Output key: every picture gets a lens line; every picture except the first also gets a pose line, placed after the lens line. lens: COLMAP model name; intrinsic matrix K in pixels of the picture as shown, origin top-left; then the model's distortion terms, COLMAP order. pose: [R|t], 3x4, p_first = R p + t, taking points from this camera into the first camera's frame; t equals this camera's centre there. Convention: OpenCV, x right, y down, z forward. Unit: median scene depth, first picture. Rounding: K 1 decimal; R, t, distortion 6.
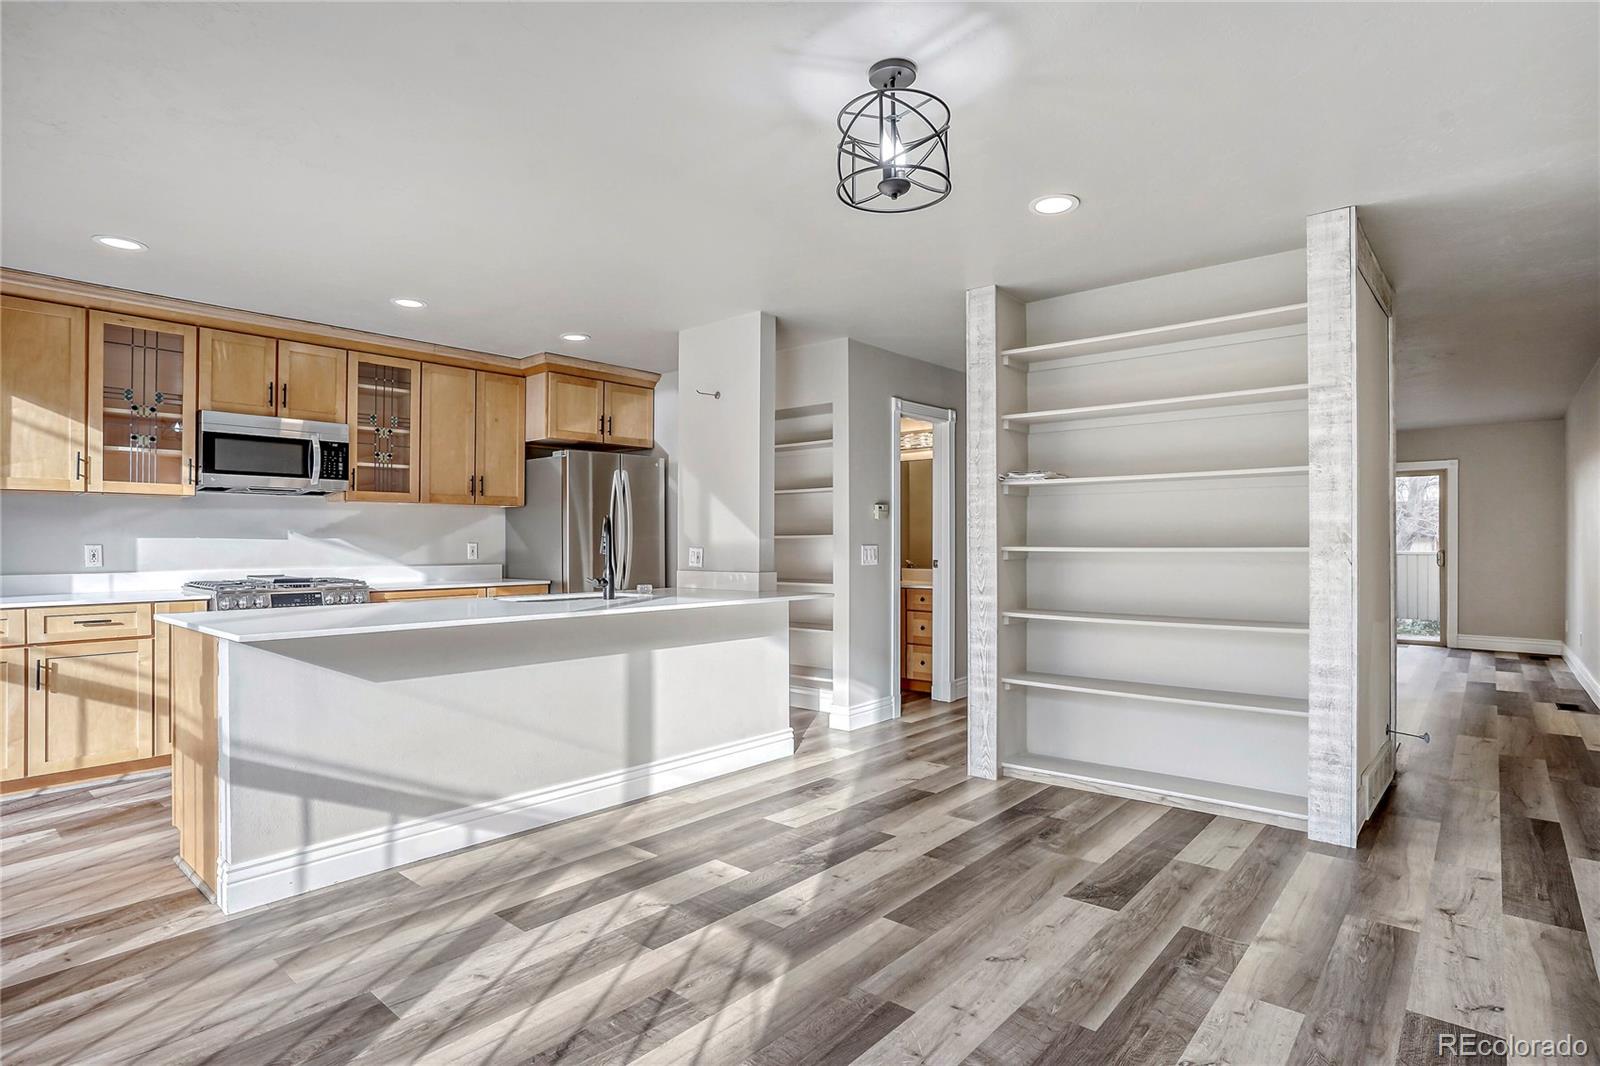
lens RADIAL K [[848.8, 0, 787.5], [0, 848.8, 539.4], [0, 0, 1]] dist [-0.052460, 0.022554]
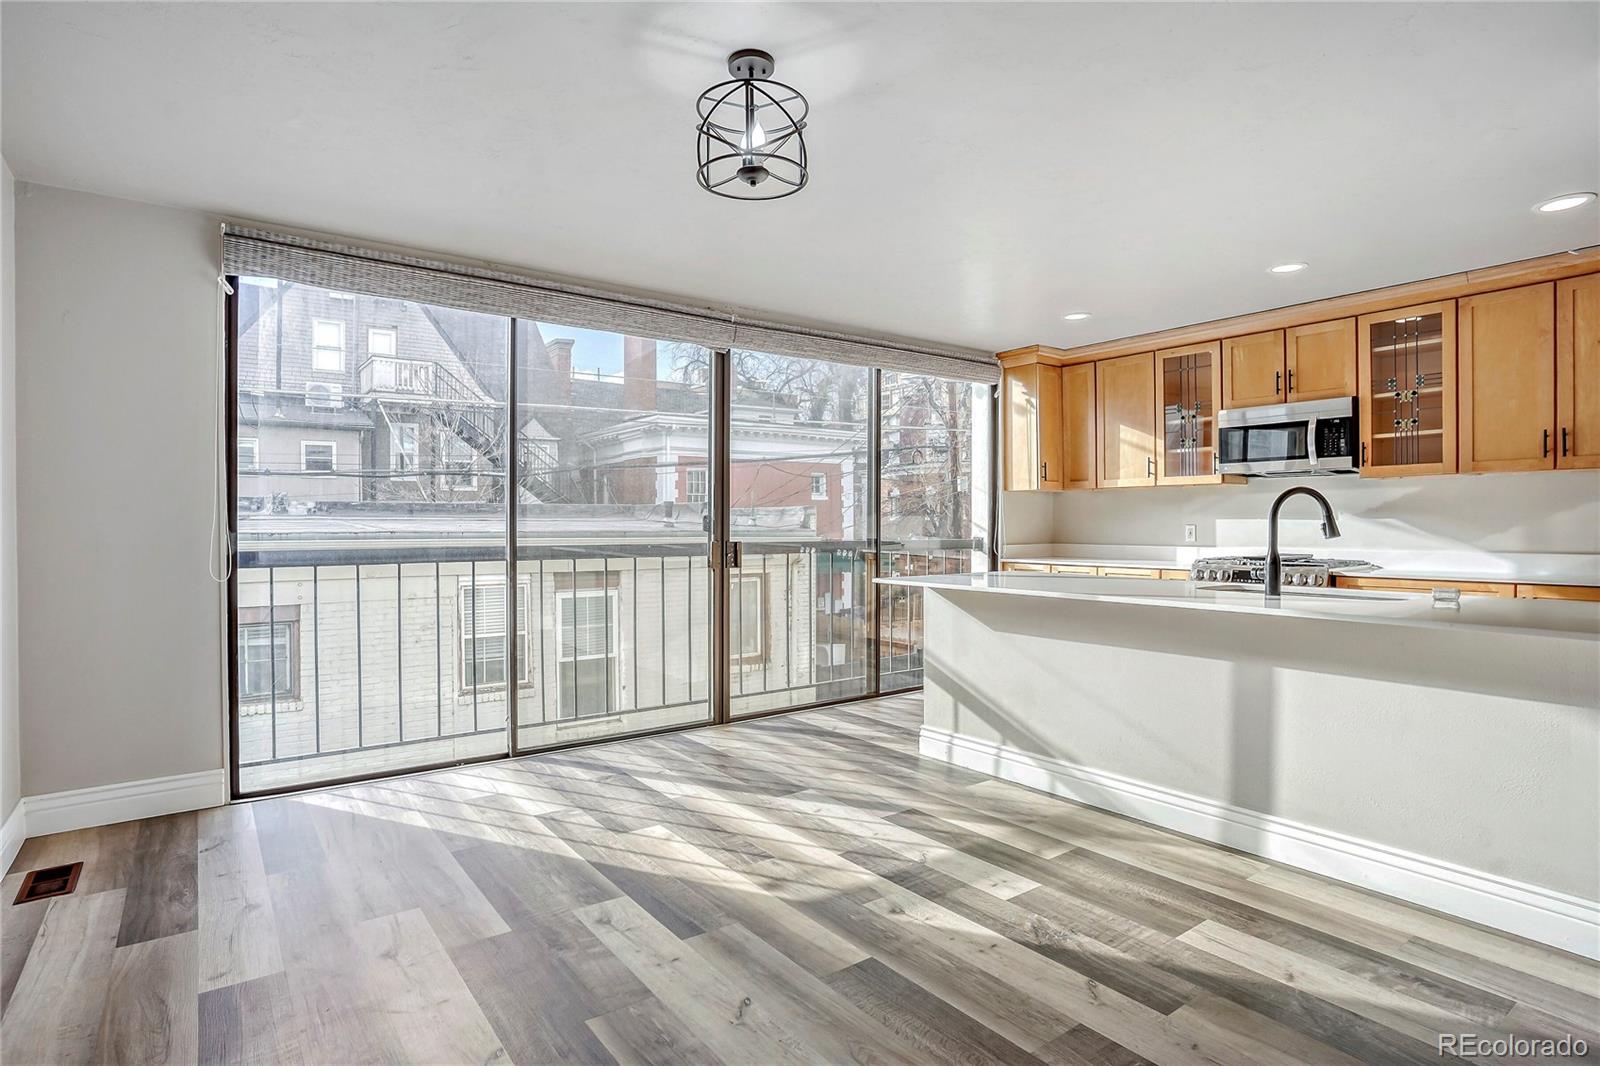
lens RADIAL K [[848.8, 0, 793.6], [0, 848.8, 527.3], [0, 0, 1]] dist [-0.052460, 0.022554]
pose [[-0.225085, 0.006585, -0.974317, 0.640873], [0.004580, 0.999973, 0.005701, 0.000574], [0.974328, -0.003179, -0.225109, 0.737108]]
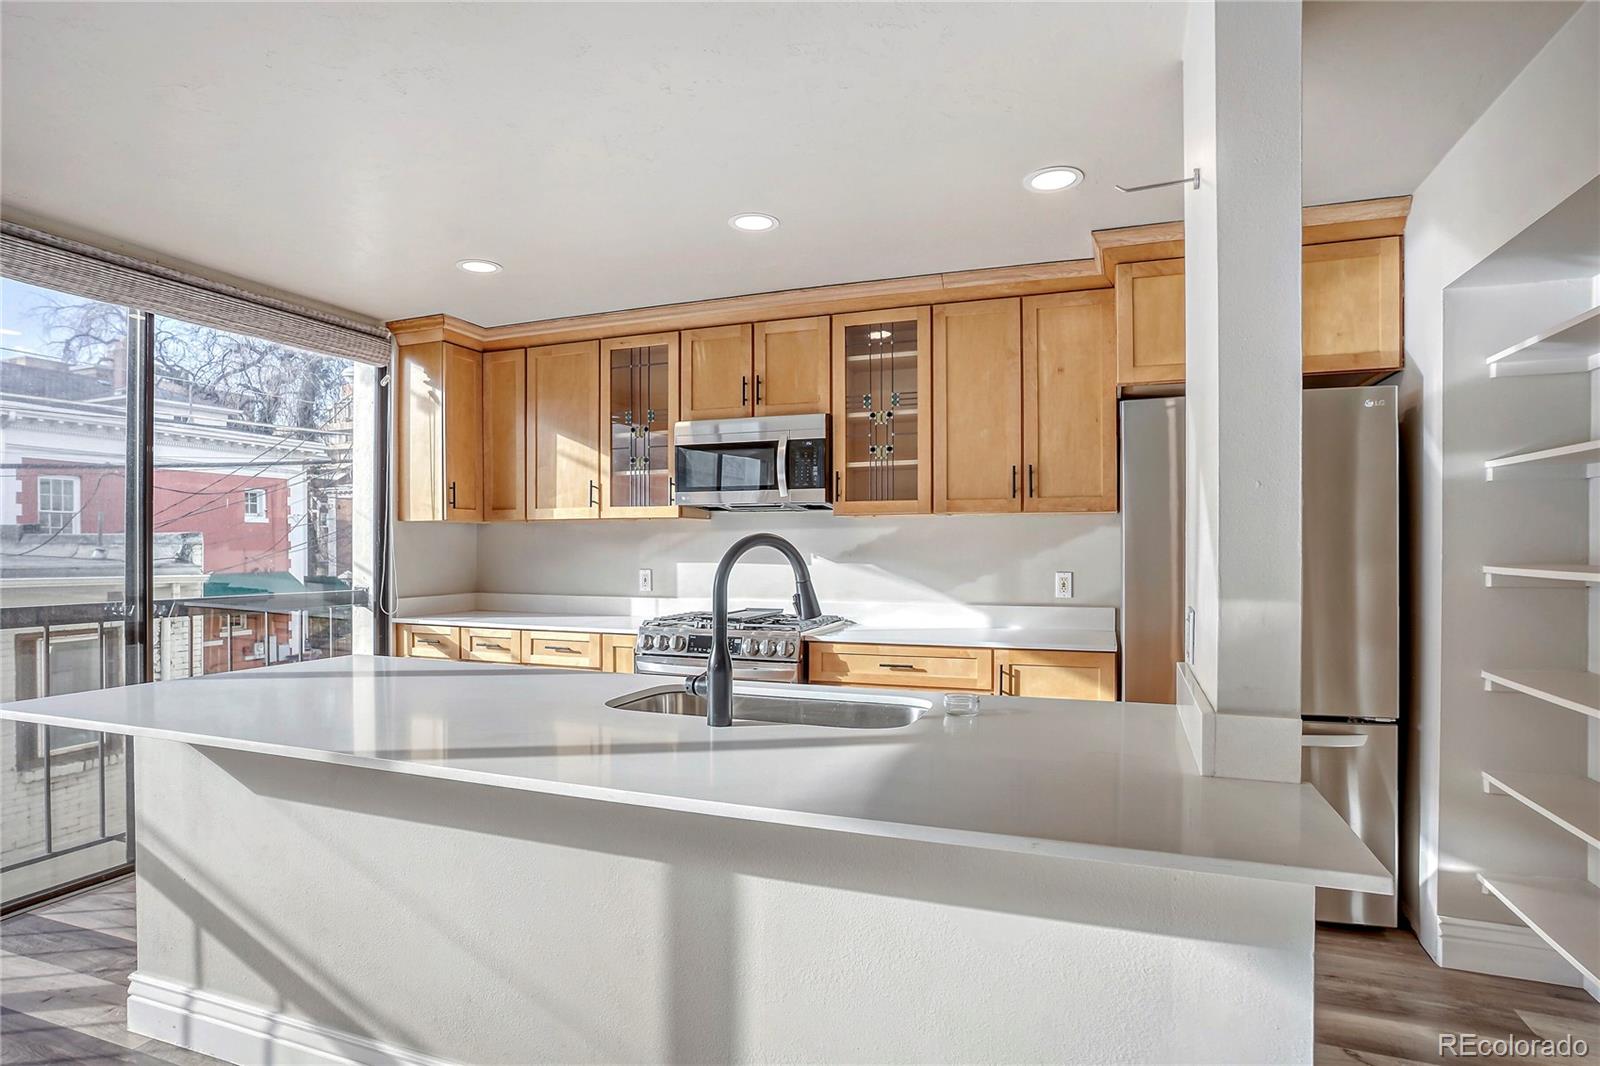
lens RADIAL K [[848.8, 0, 808.9], [0, 848.8, 540.5], [0, 0, 1]] dist [-0.052460, 0.022554]
pose [[0.350216, -0.006162, -0.936649, 0.219852], [0.002056, 0.999981, -0.005810, -0.023822], [0.936667, 0.000109, 0.350222, 0.883812]]
